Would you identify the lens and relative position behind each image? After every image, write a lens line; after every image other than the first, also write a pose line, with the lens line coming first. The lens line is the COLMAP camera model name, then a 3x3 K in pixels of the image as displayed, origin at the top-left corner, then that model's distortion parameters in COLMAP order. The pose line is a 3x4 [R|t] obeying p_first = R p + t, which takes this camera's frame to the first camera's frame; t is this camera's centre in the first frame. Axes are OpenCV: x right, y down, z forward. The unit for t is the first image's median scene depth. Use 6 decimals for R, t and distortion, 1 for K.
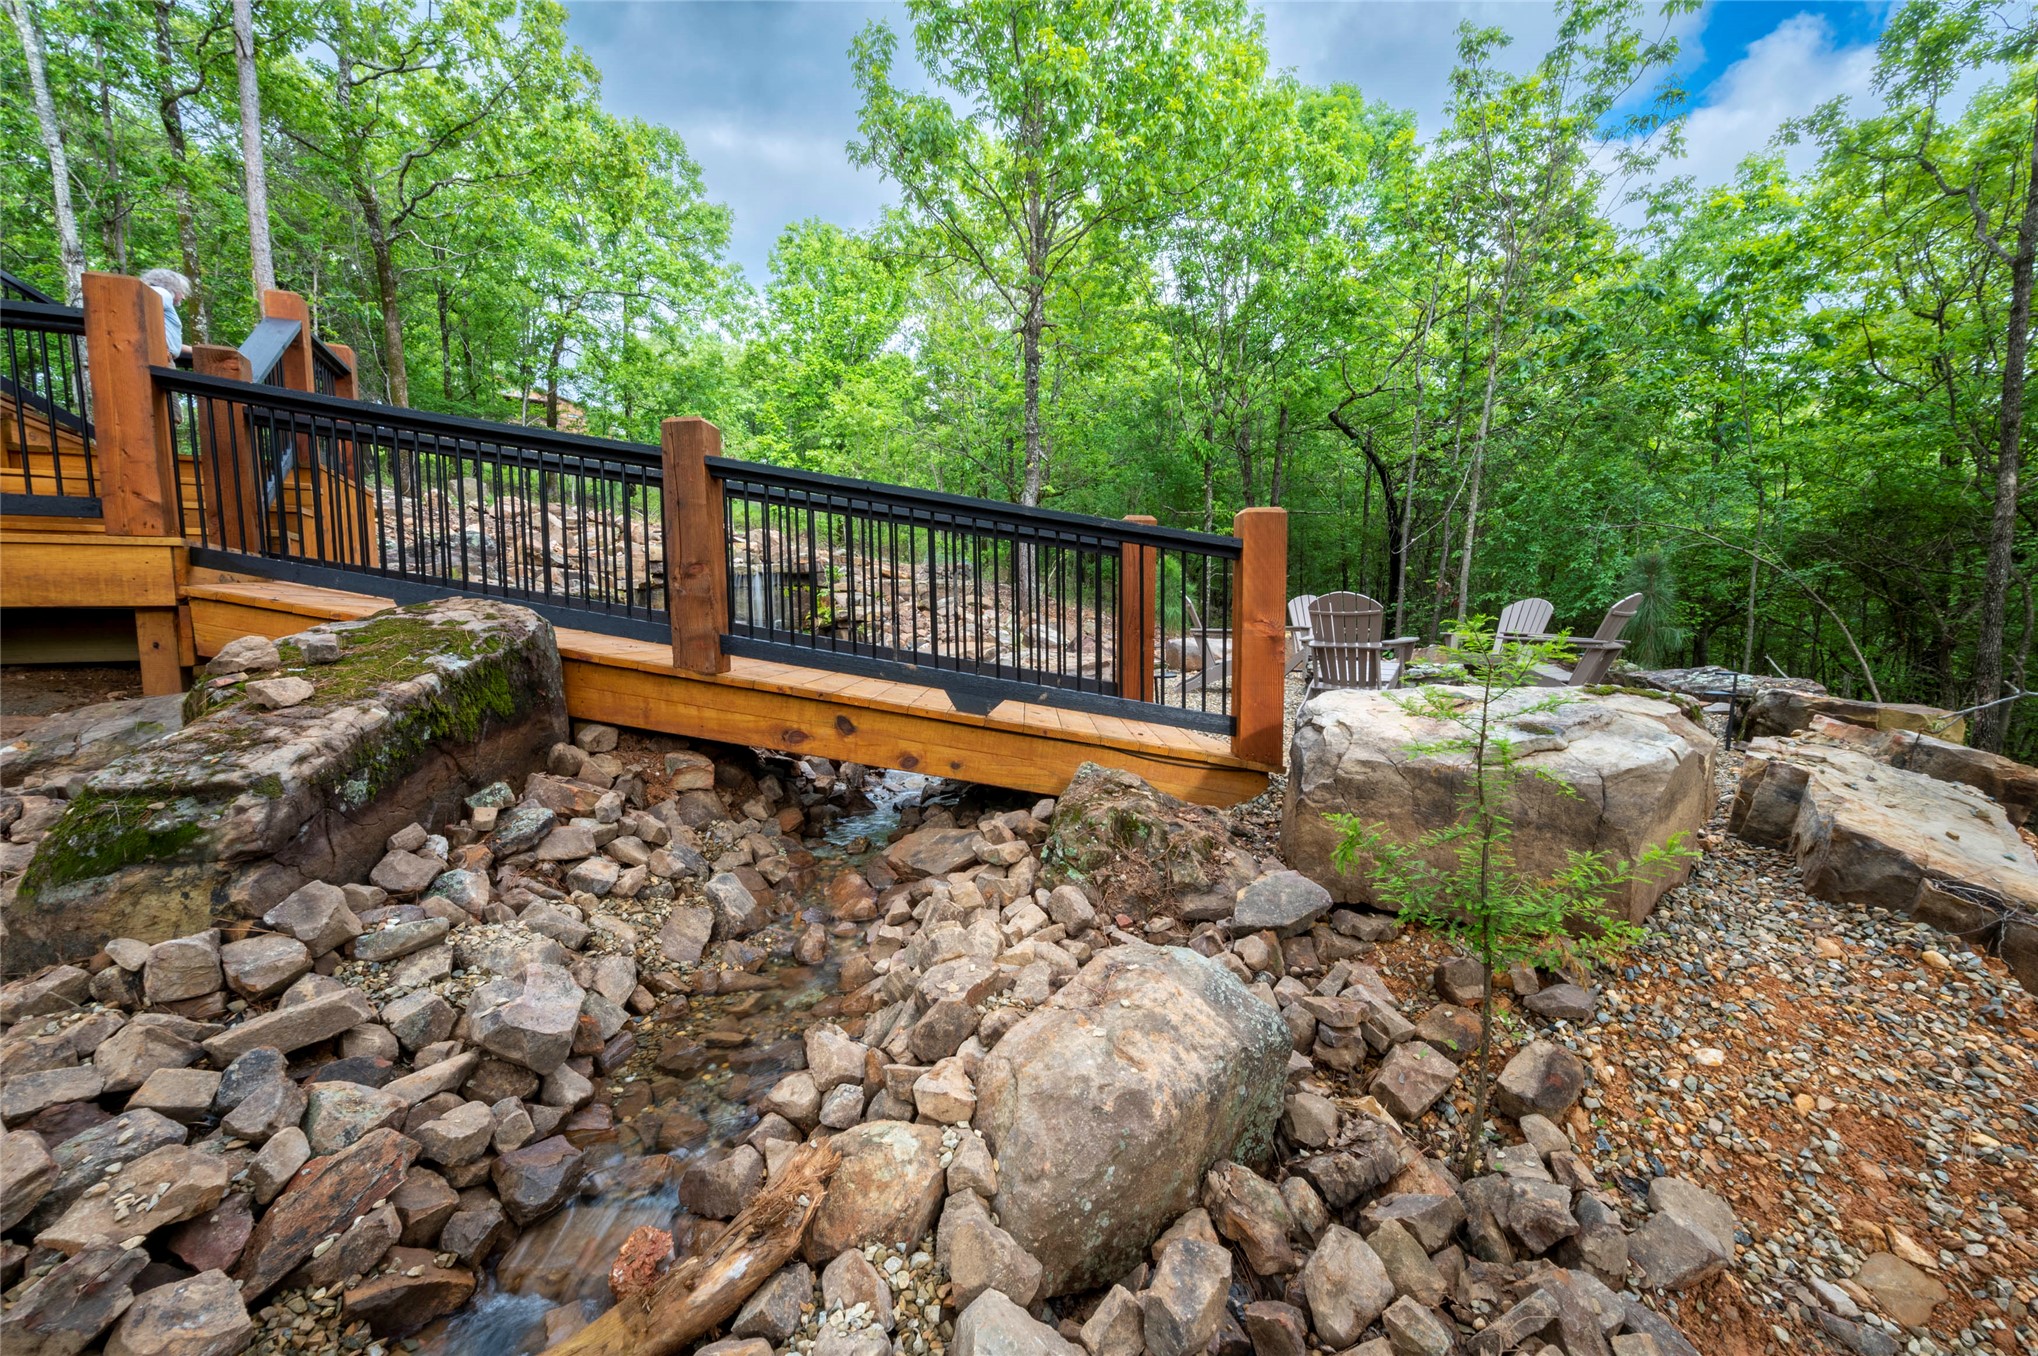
lens RADIAL K [[812.5, 0, 1021.3], [0, 812.5, 686.2], [0, 0, 1]] dist [-0.002160, 0.000682]
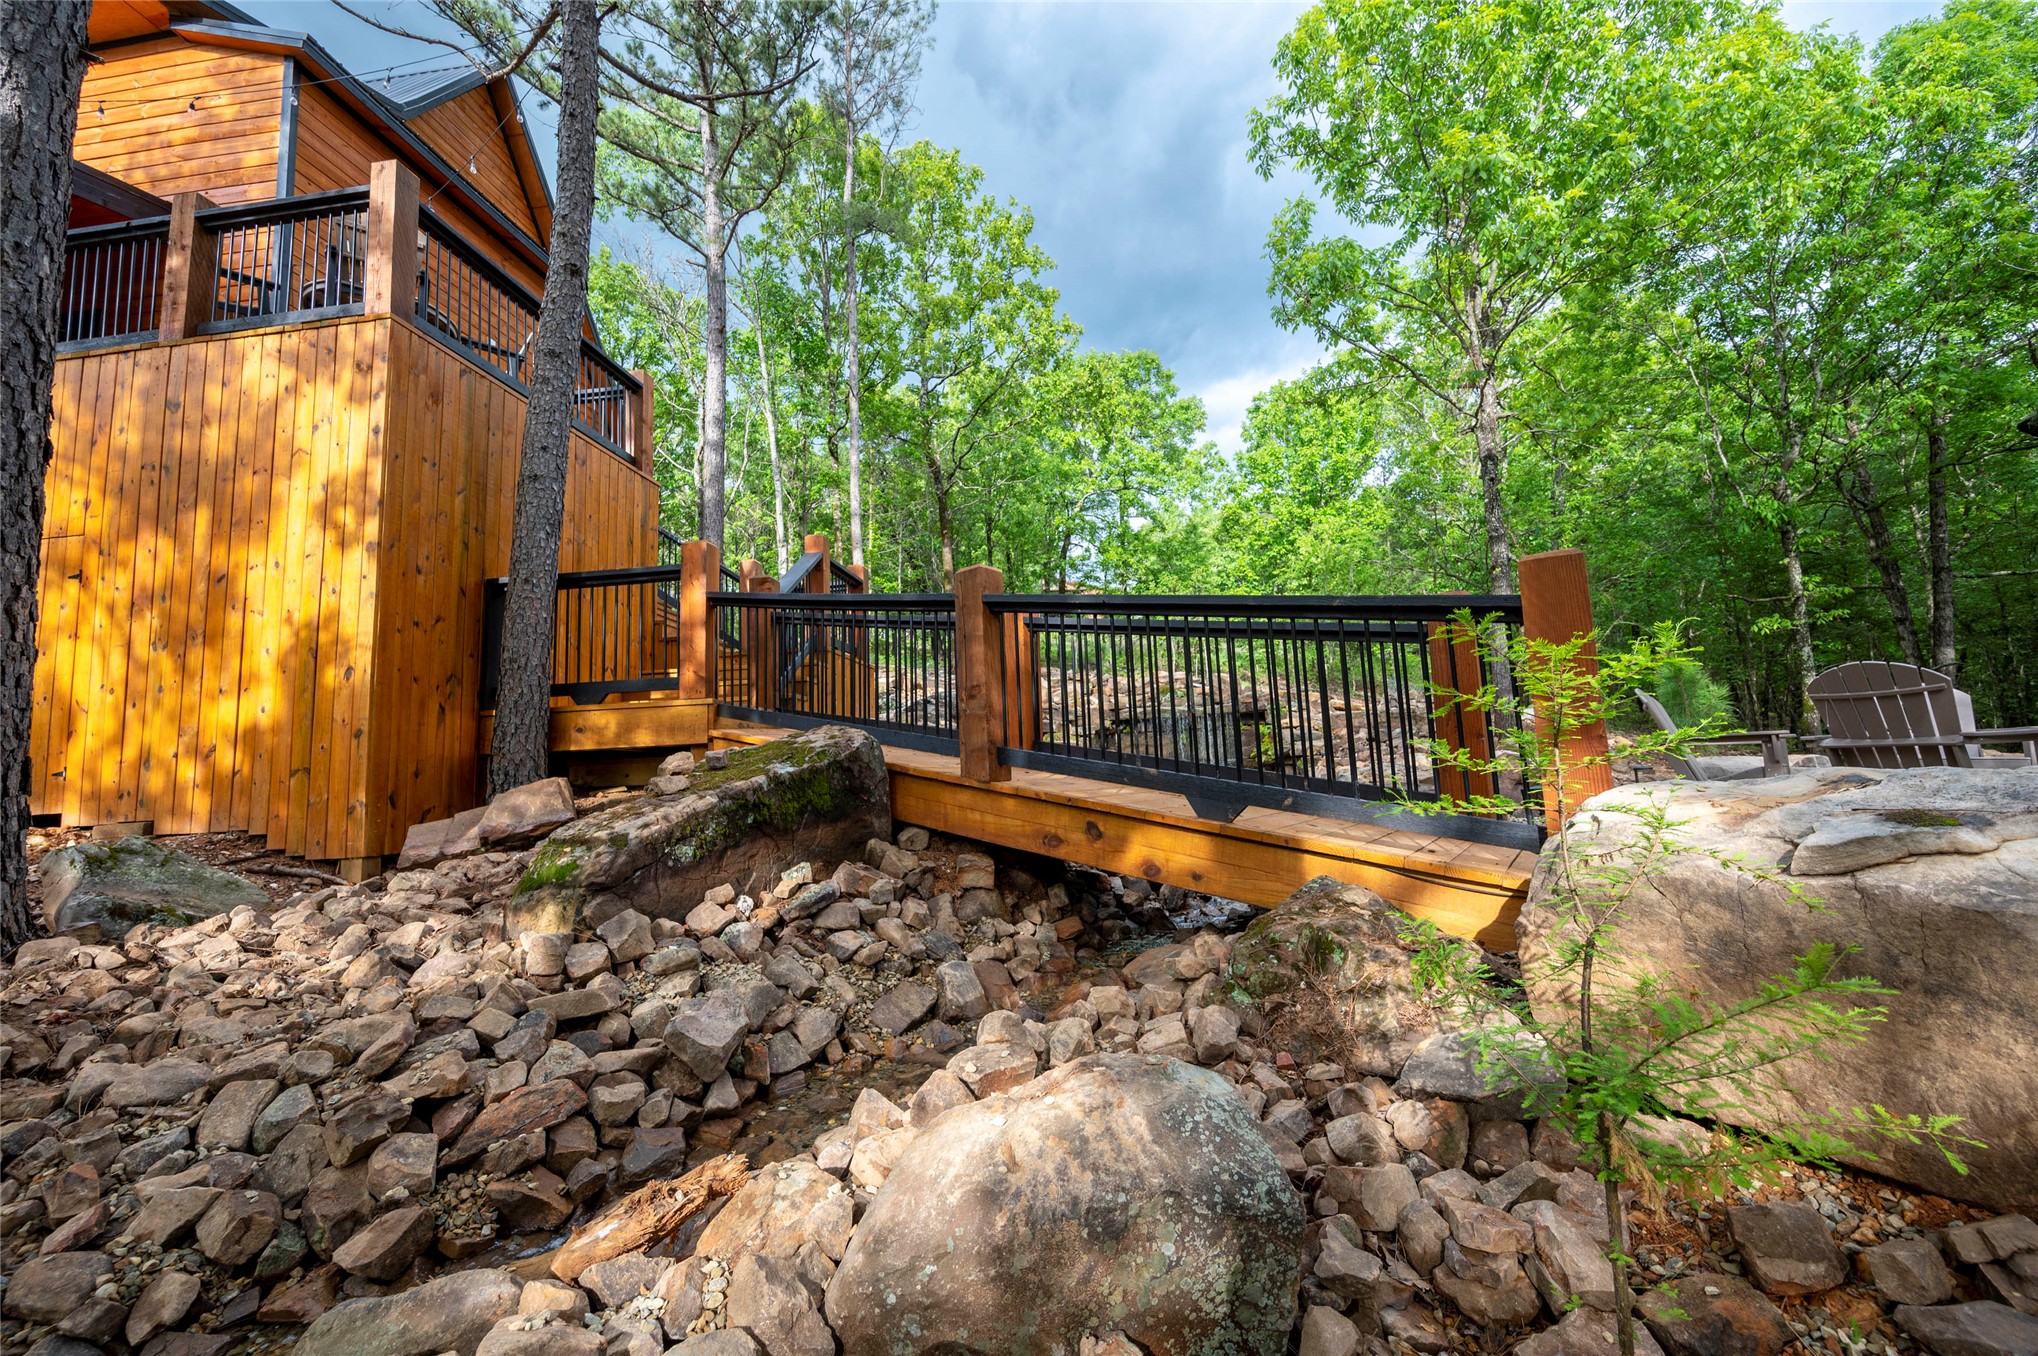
lens RADIAL K [[812.5, 0, 1020.7], [0, 812.5, 688.4], [0, 0, 1]] dist [-0.002160, 0.000682]
pose [[0.819727, -0.083155, -0.566686, 0.303036], [-0.019798, 0.984700, -0.173133, 0.050904], [0.572412, 0.153141, 0.805538, 0.101740]]
